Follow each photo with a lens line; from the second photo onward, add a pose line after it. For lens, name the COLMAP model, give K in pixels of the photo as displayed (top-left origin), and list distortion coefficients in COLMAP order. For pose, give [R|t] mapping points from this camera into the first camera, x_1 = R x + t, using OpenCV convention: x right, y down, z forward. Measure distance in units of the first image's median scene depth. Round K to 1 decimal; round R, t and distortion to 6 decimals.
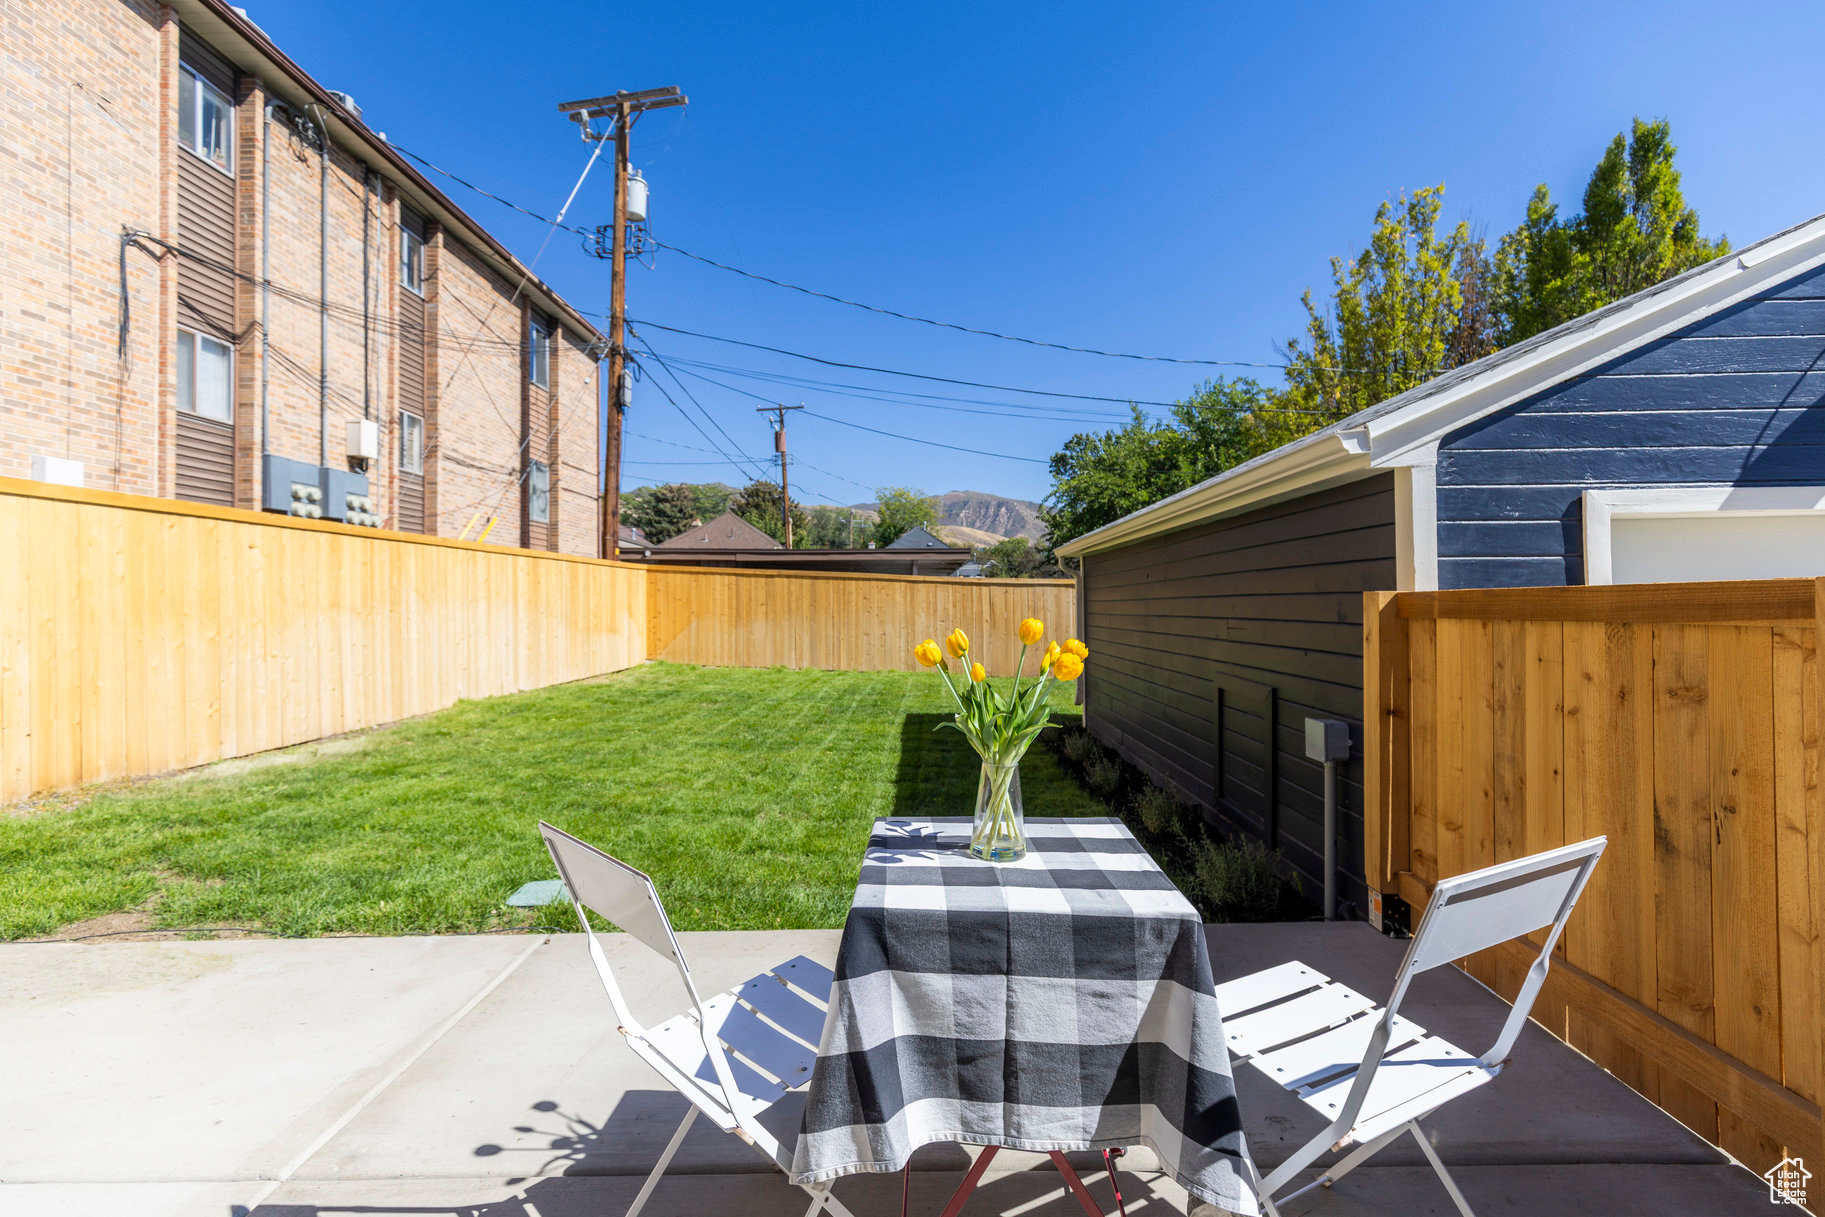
lens RADIAL K [[814.8, 0, 896.4], [0, 814.8, 585.8], [0, 0, 1]] dist [0.010462, -0.002819]
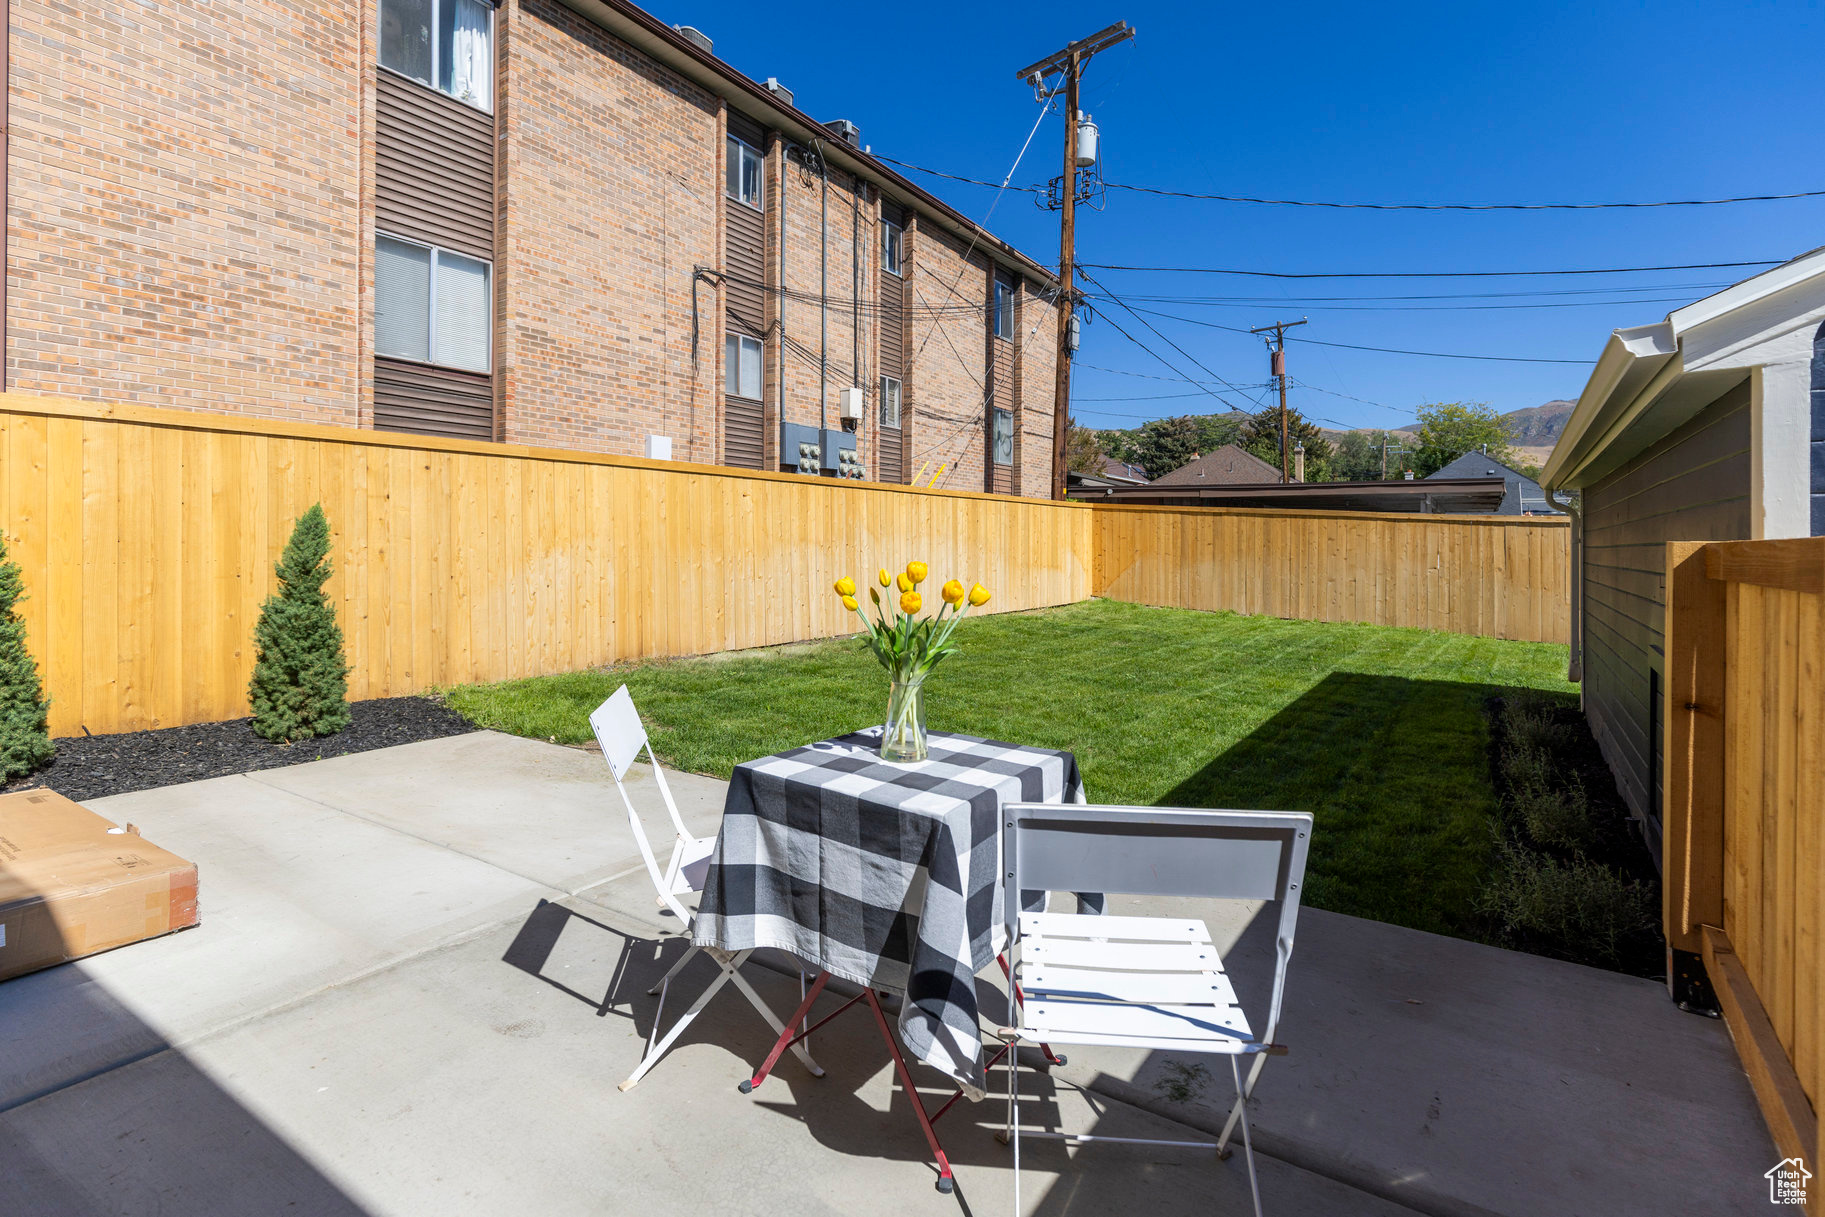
lens RADIAL K [[843.2, 0, 924.2], [0, 843.2, 536.9], [0, 0, 1]] dist [0.011895, -0.001104]
pose [[0.841600, 0.011630, -0.539976, 0.141070], [-0.002573, 0.999843, 0.017526, -0.002891], [0.540096, -0.013361, 0.841498, -0.004257]]
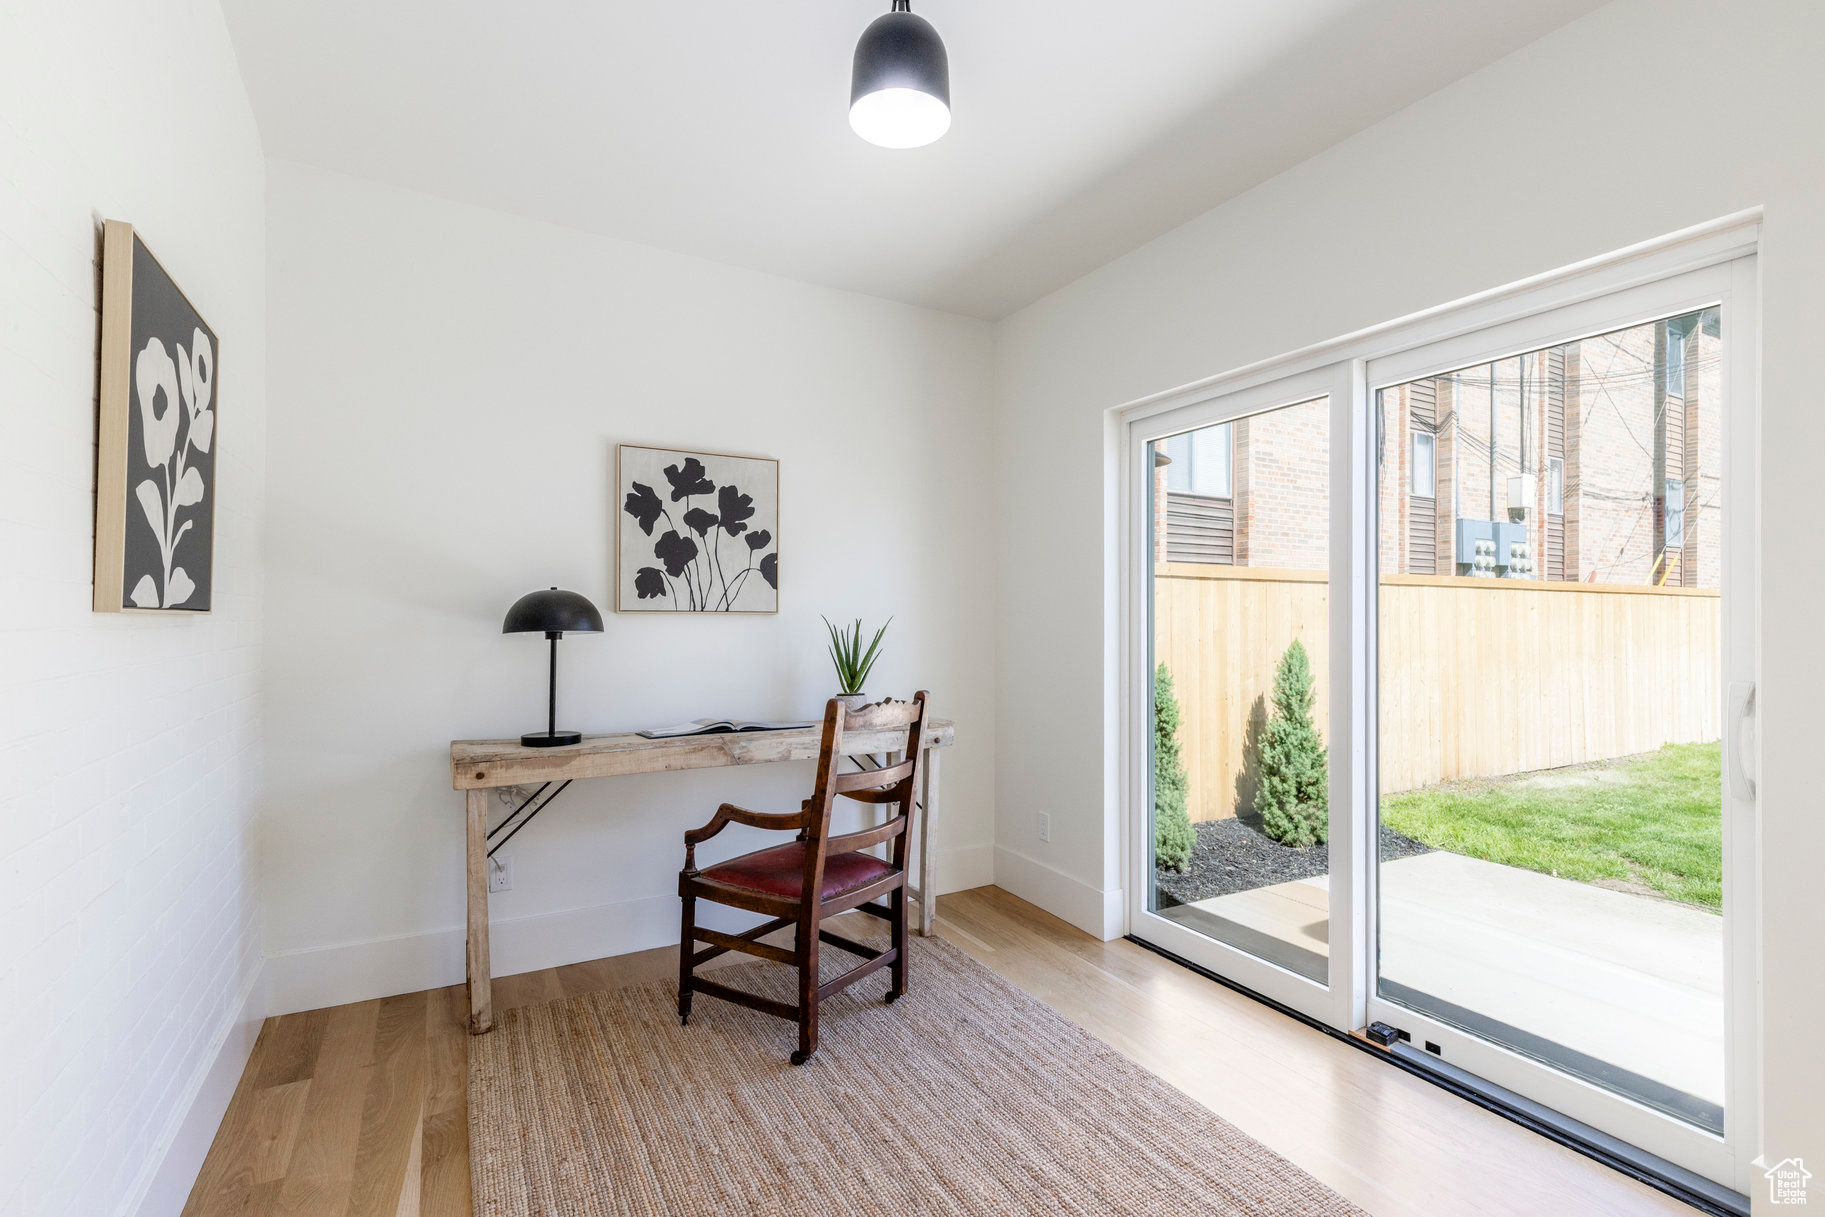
lens RADIAL K [[843.2, 0, 923.6], [0, 843.2, 606.6], [0, 0, 1]] dist [0.011895, -0.001104]
pose [[0.510087, -0.001099, -0.860122, -0.094826], [0.010753, 0.999929, 0.005099, -0.045214], [0.860056, -0.011849, 0.510062, -0.323314]]
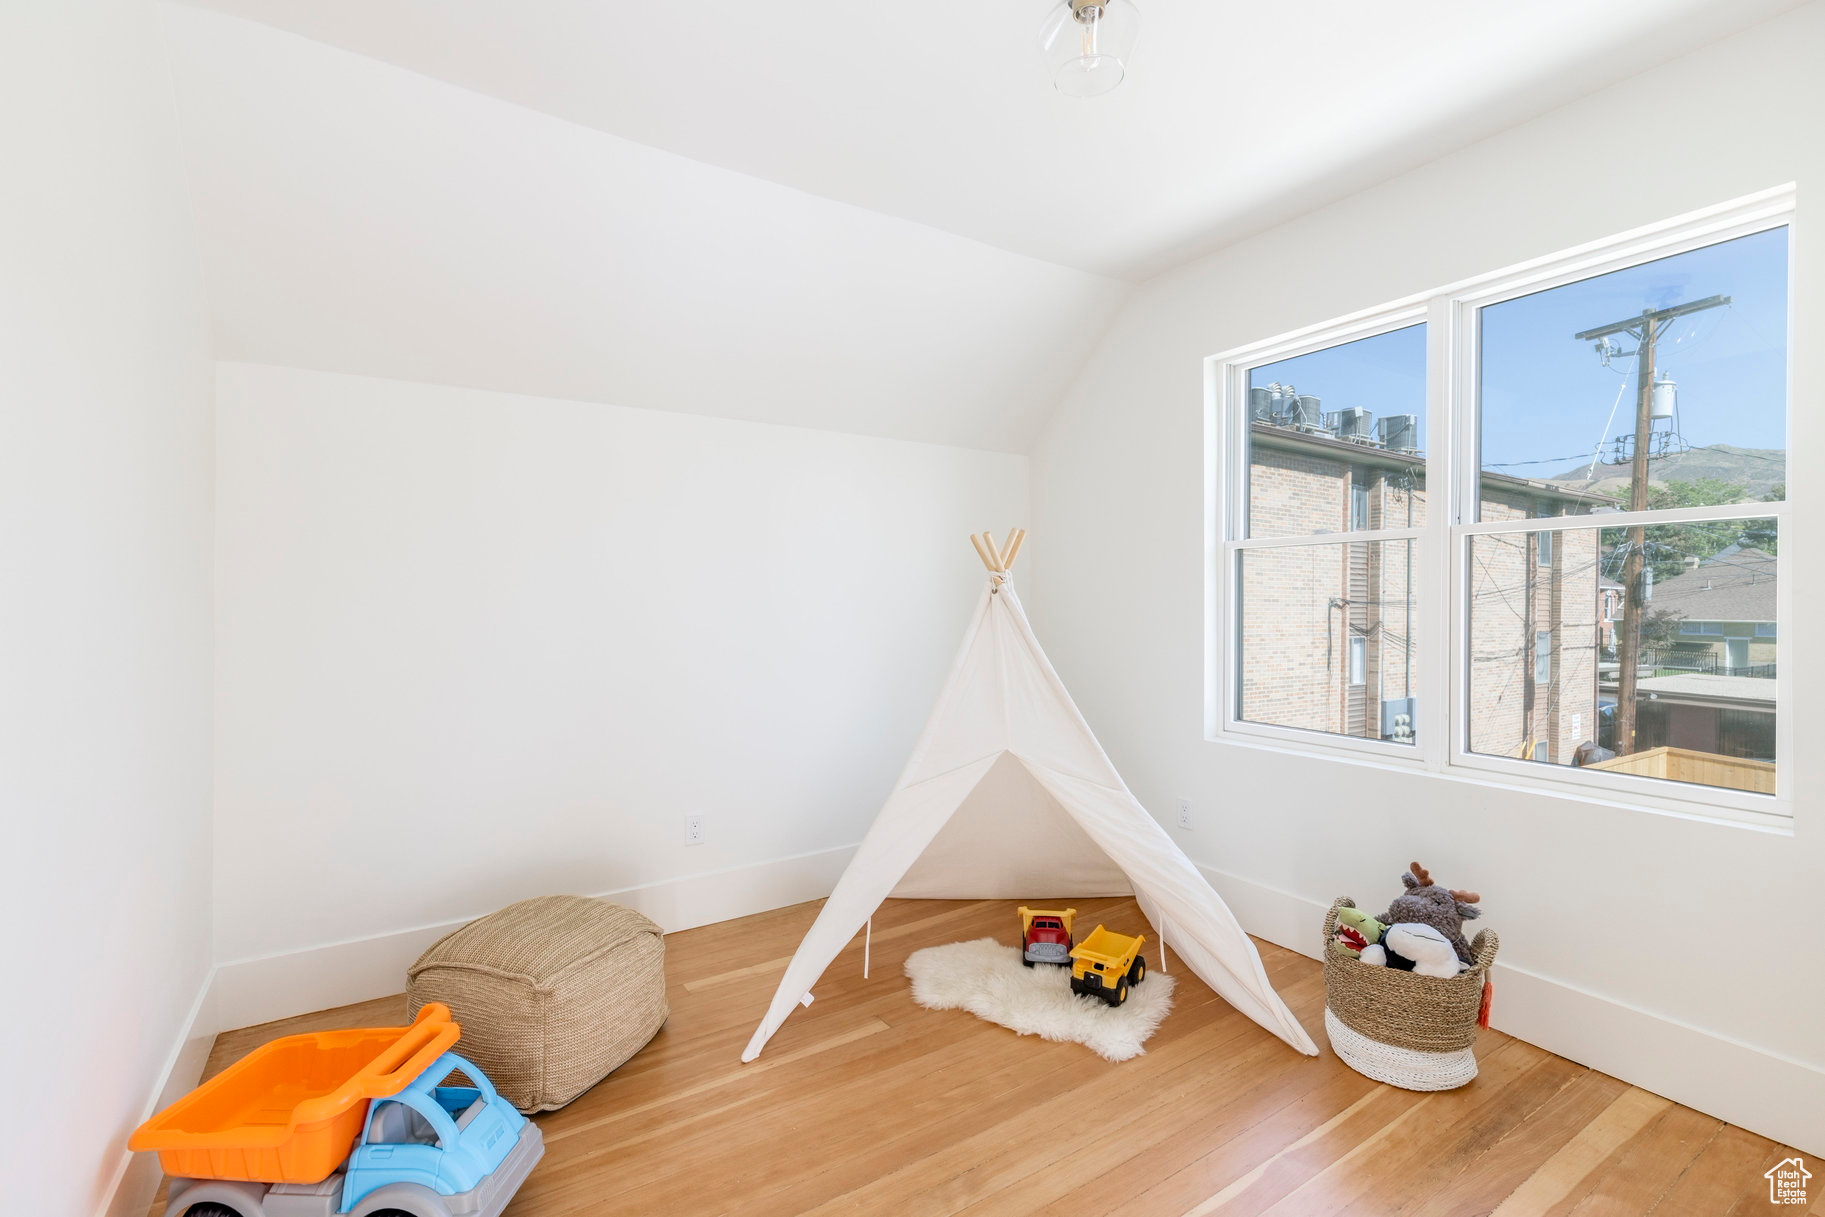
lens RADIAL K [[843.2, 0, 920.0], [0, 843.2, 605.6], [0, 0, 1]] dist [0.011895, -0.001104]
pose [[0.569900, 0.019164, -0.821491, 0.073381], [0.009182, 0.999517, 0.029686, -0.405367], [0.821663, -0.024461, 0.569449, -0.689057]]
